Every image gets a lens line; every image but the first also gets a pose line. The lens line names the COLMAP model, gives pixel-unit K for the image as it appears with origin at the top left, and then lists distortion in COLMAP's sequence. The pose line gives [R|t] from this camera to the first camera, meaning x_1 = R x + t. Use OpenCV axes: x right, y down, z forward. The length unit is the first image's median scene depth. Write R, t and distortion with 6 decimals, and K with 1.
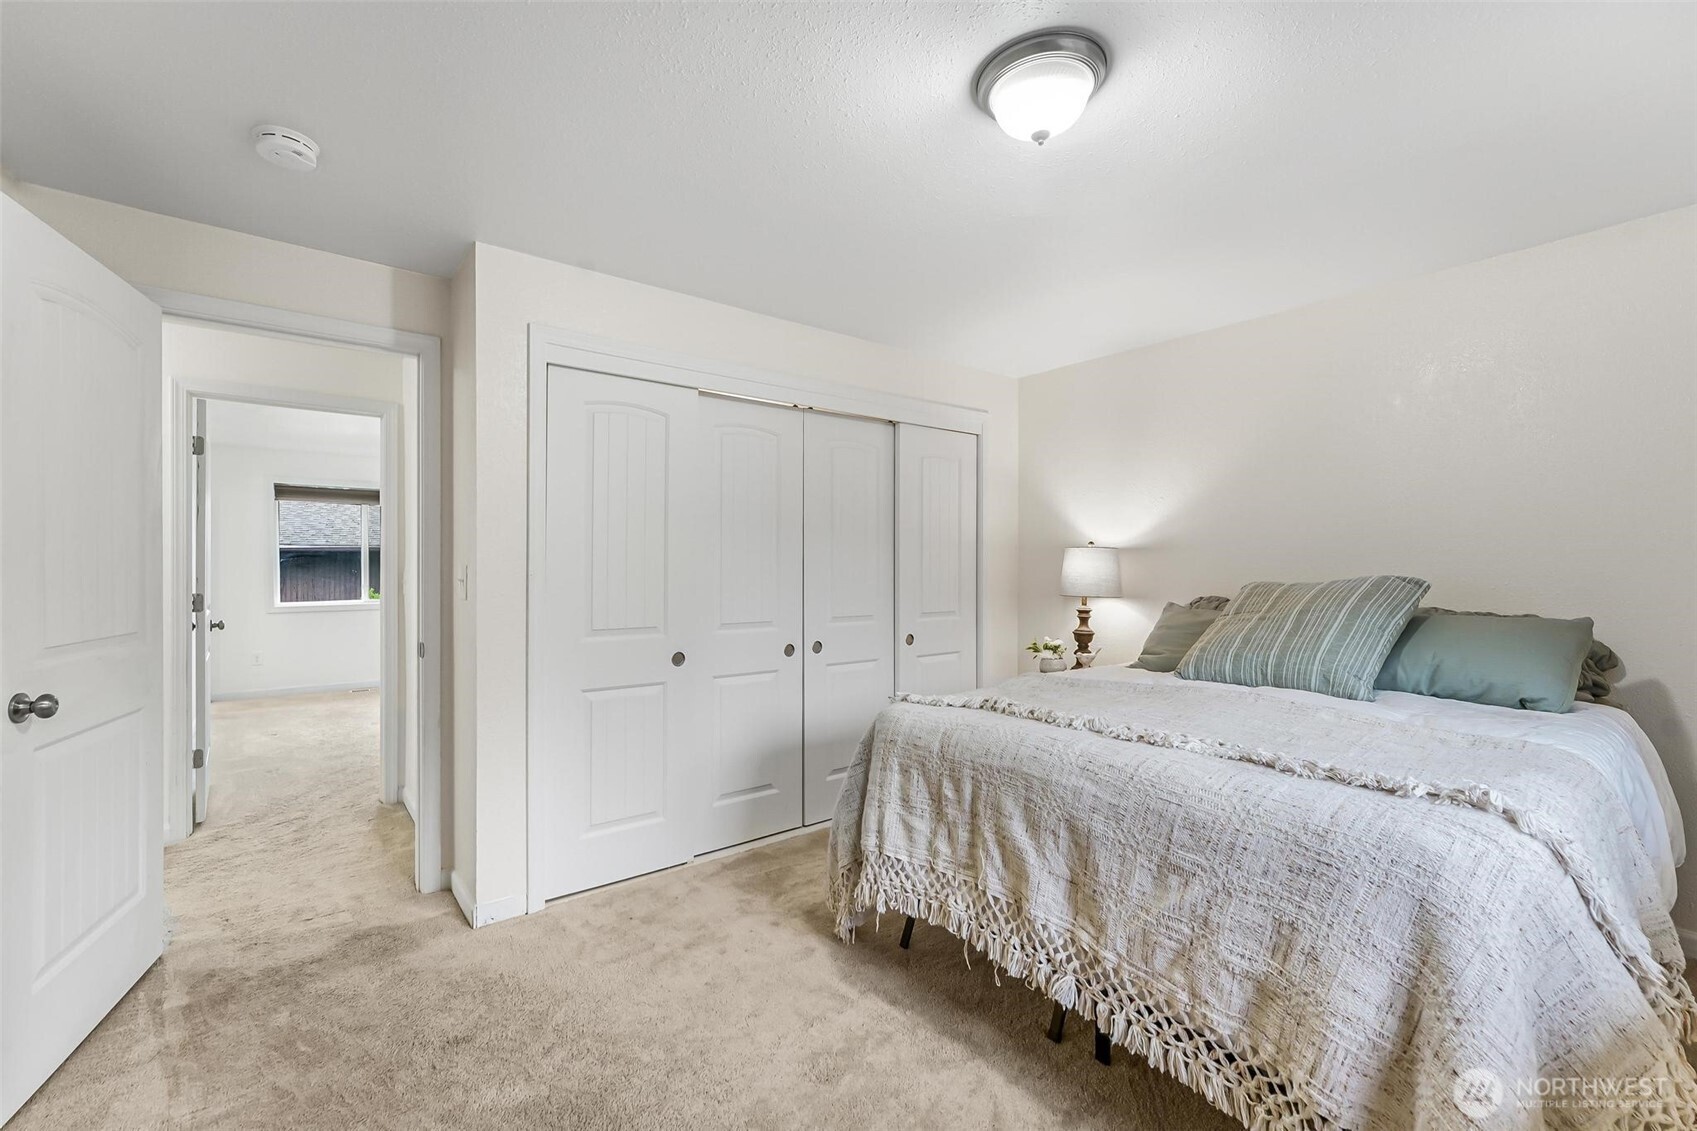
lens RADIAL K [[682.8, 0, 848.3], [0, 682.8, 571.6], [0, 0, 1]] dist [0.008185, 0.000486]
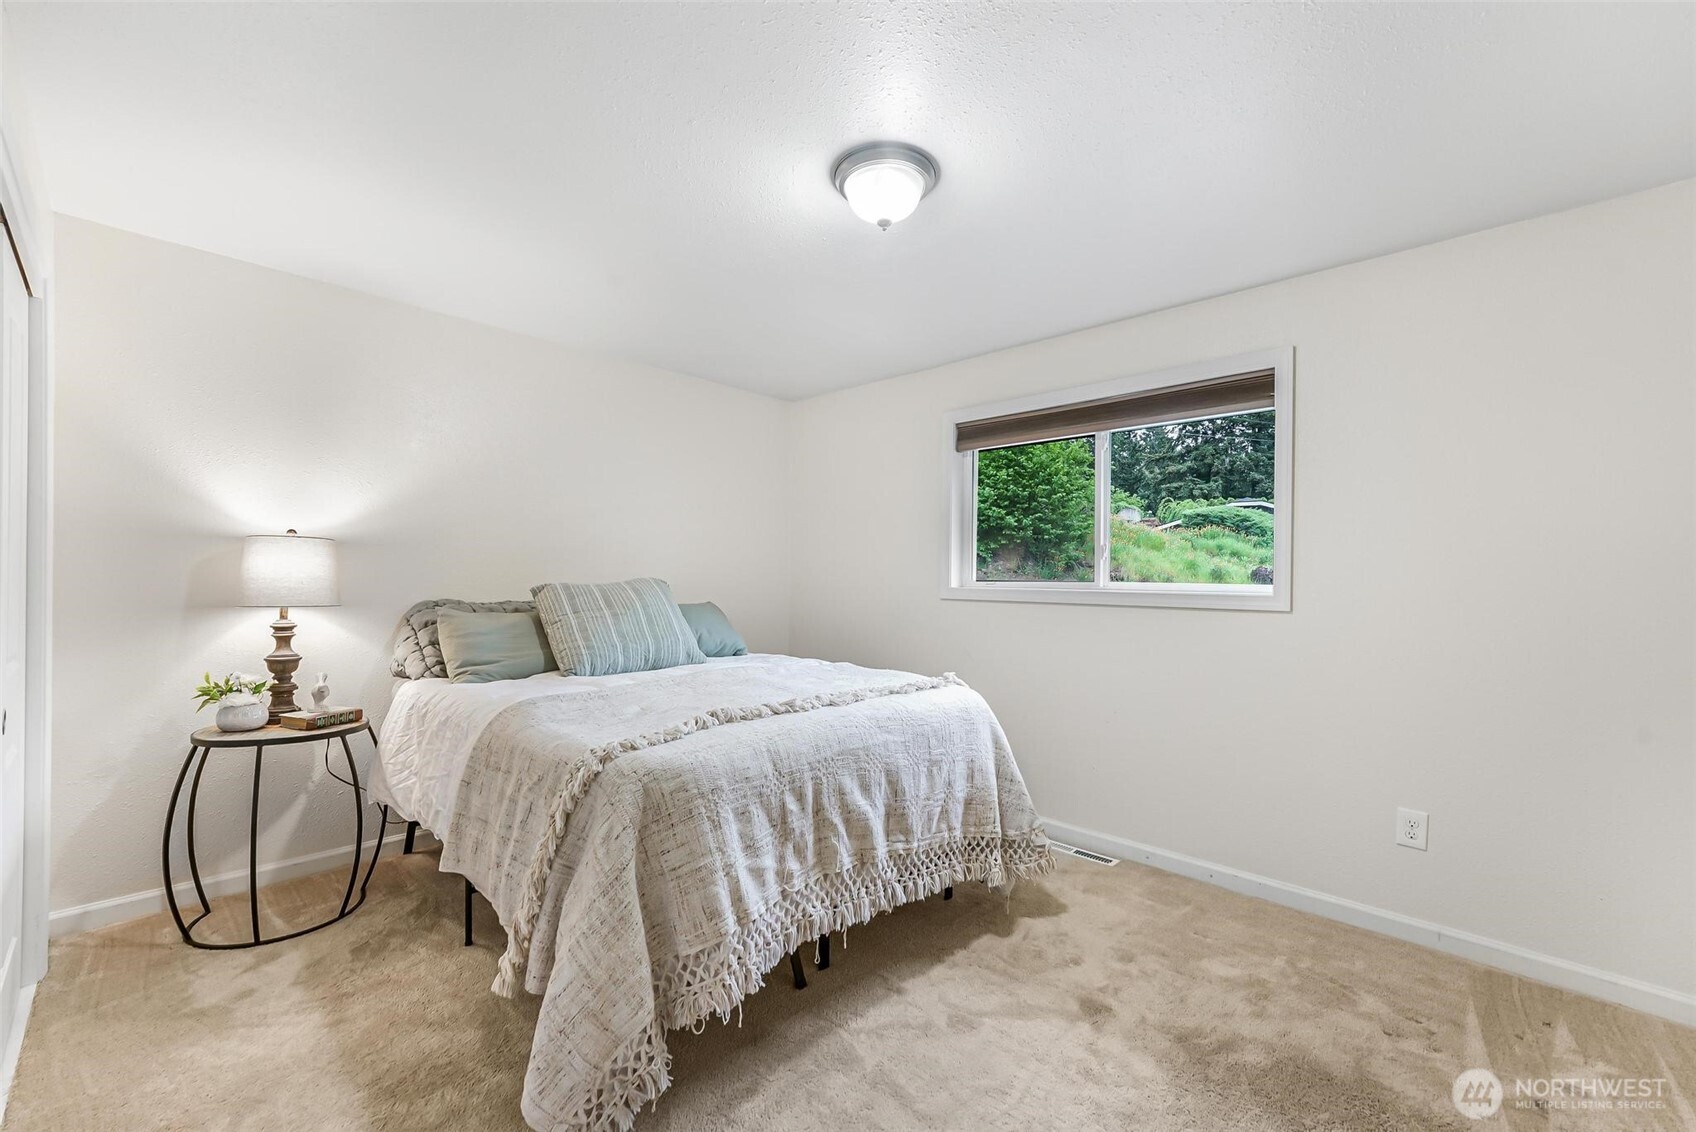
lens RADIAL K [[682.4, 0, 848.1], [0, 682.4, 573.9], [0, 0, 1]] dist [0.008185, 0.000486]
pose [[-0.104892, 0.001816, 0.994482, -0.835675], [-0.012426, 0.999918, -0.003136, -0.001863], [-0.994406, -0.012686, -0.104861, 1.049838]]
